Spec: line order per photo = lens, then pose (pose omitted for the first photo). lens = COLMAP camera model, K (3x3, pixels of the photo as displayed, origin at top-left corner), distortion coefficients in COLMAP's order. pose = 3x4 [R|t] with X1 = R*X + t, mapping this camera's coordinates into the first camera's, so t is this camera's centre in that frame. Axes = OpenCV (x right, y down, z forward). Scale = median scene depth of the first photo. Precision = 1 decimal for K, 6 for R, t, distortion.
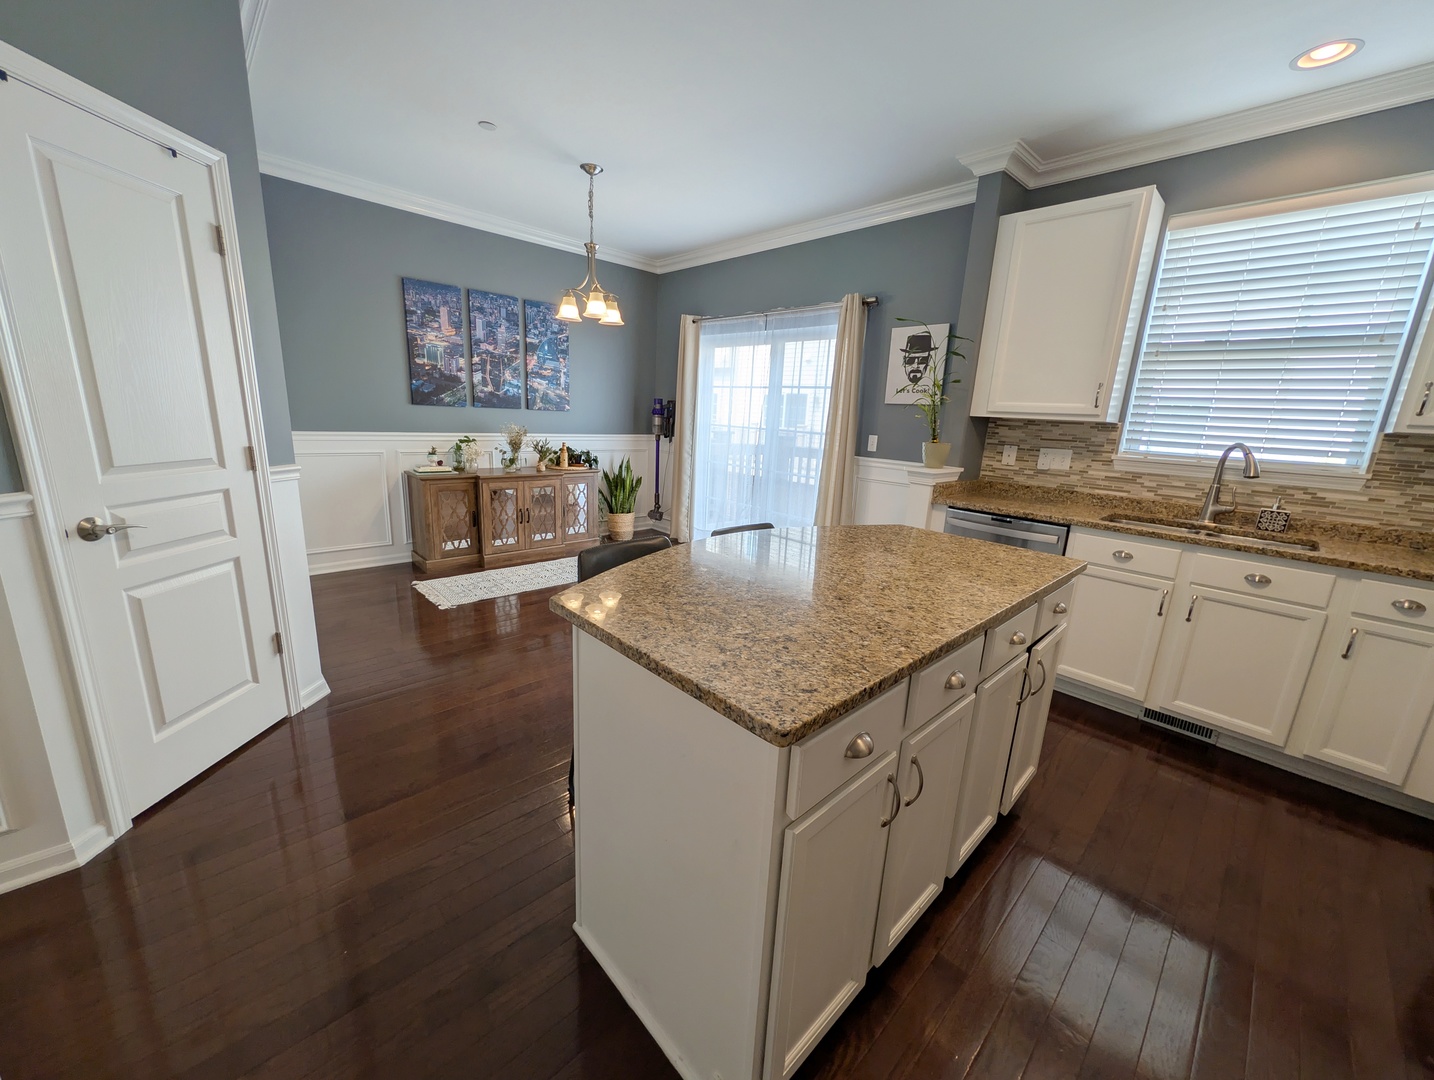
lens RADIAL K [[549.0, 0, 718.7], [0, 549.0, 541.0], [0, 0, 1]] dist [0.000649, 0.000566]
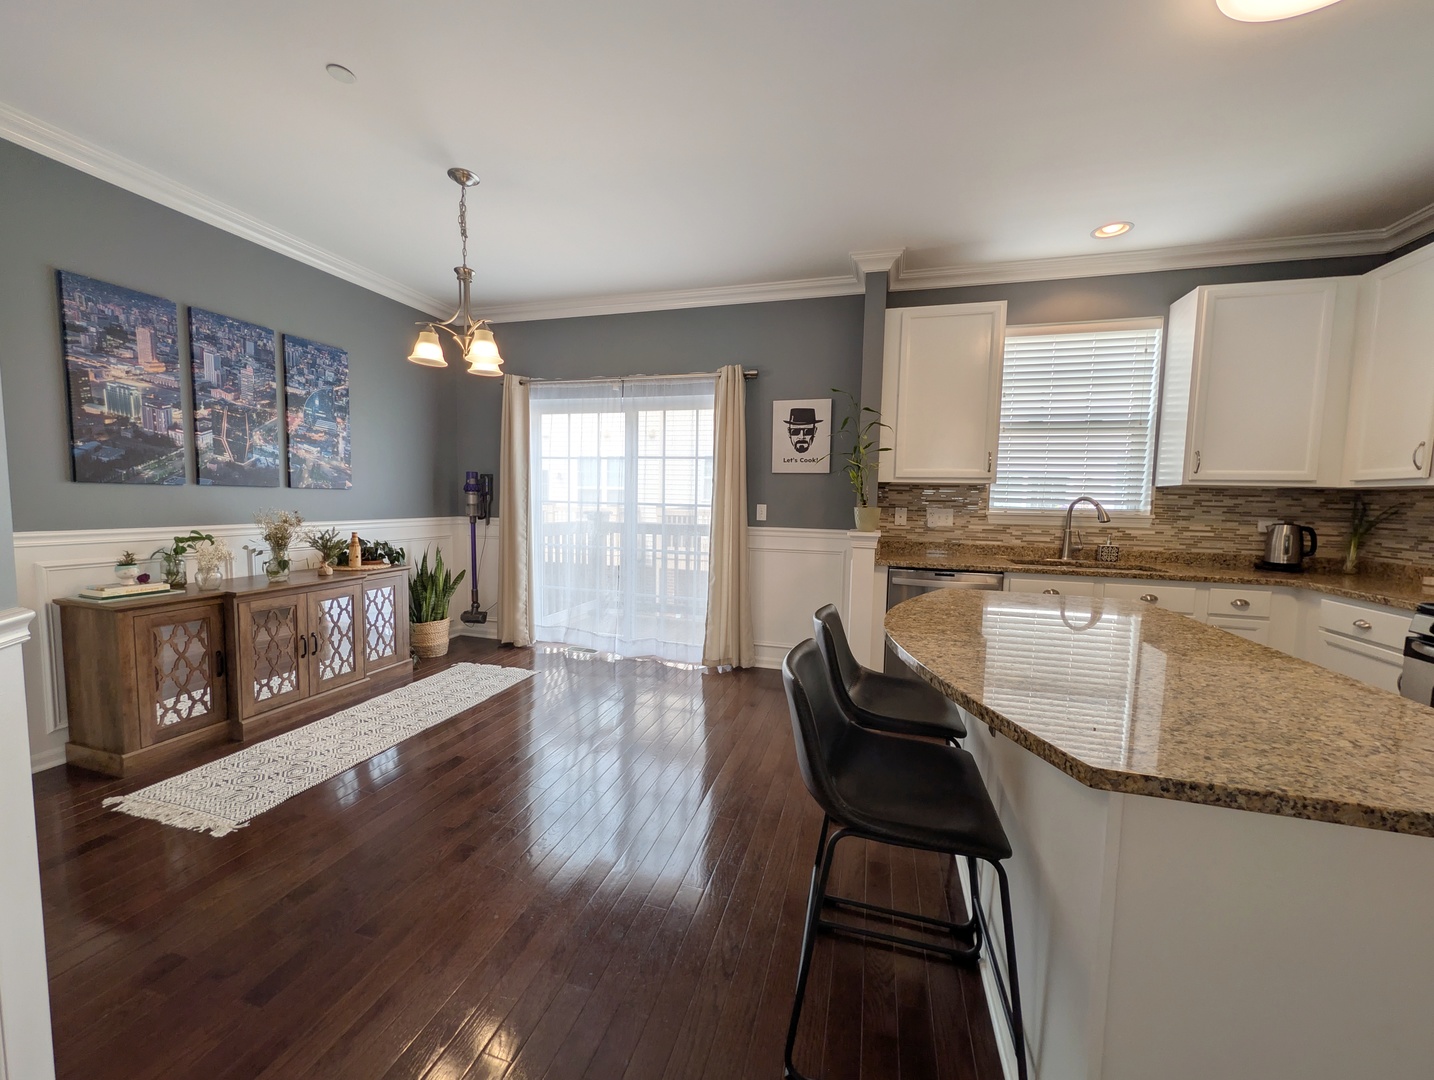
lens RADIAL K [[549.0, 0, 718.7], [0, 549.0, 541.0], [0, 0, 1]] dist [0.000649, 0.000566]
pose [[0.861587, -0.070295, 0.502719, -0.269008], [0.137842, 0.985551, -0.098431, -0.038493], [-0.488536, 0.154103, 0.858828, 0.186694]]
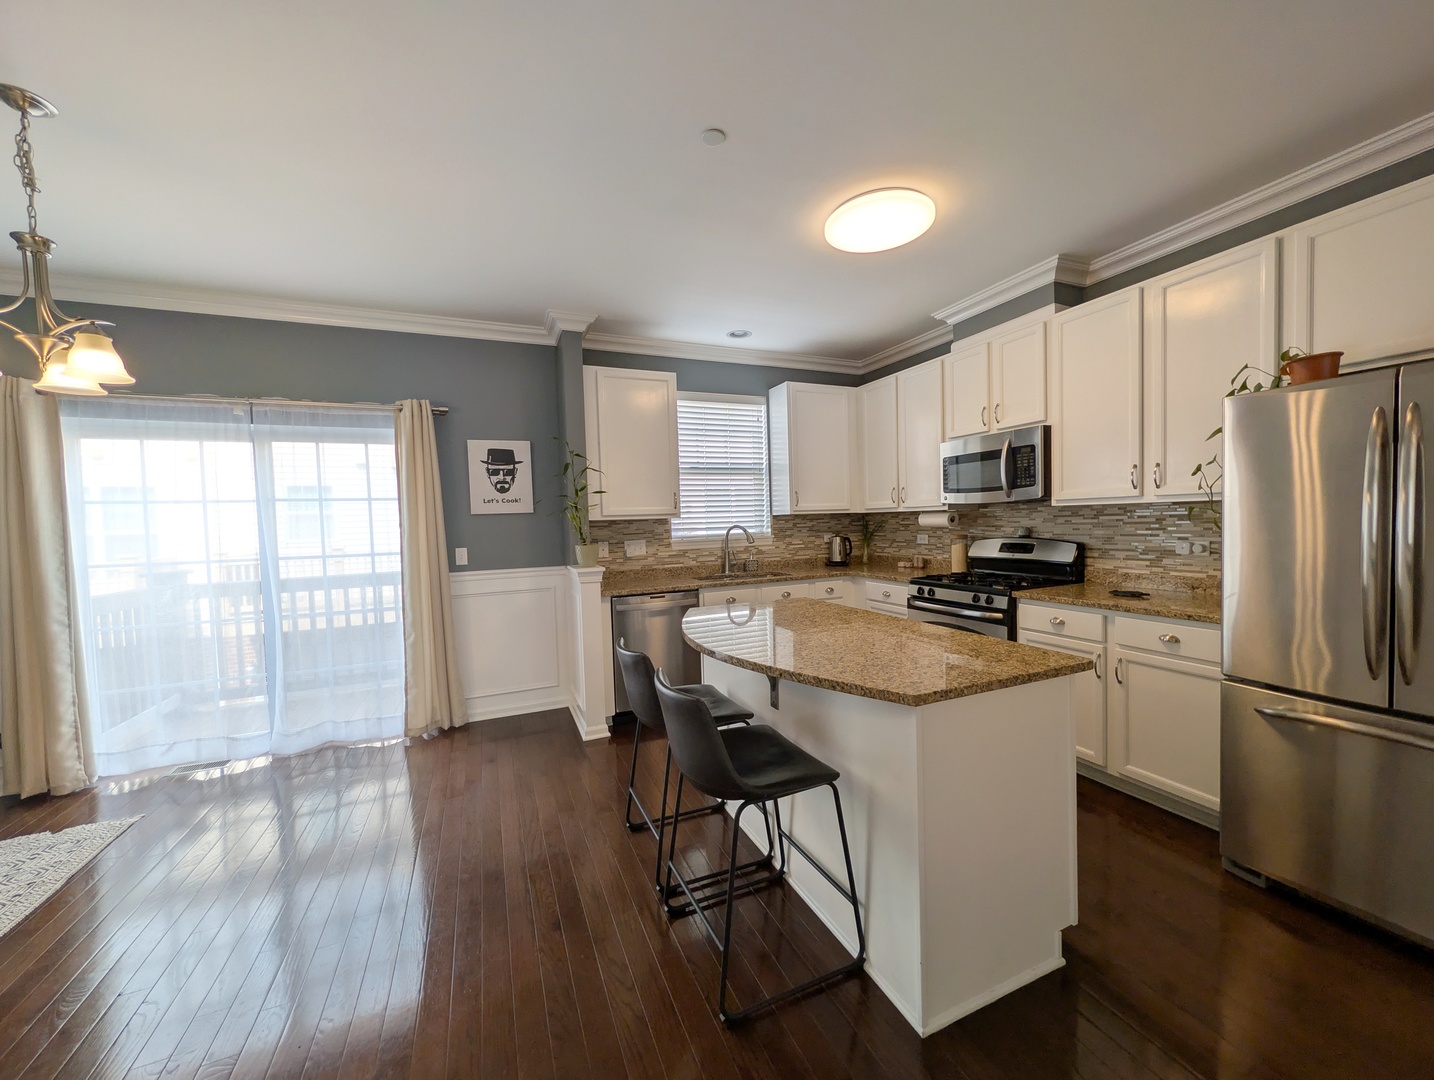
lens RADIAL K [[549.0, 0, 718.7], [0, 549.0, 541.0], [0, 0, 1]] dist [0.000649, 0.000566]
pose [[0.346227, -0.094640, 0.933365, -0.407709], [0.263906, 0.964548, -0.000093, -0.083258], [-0.900267, 0.246353, 0.358929, 0.253974]]
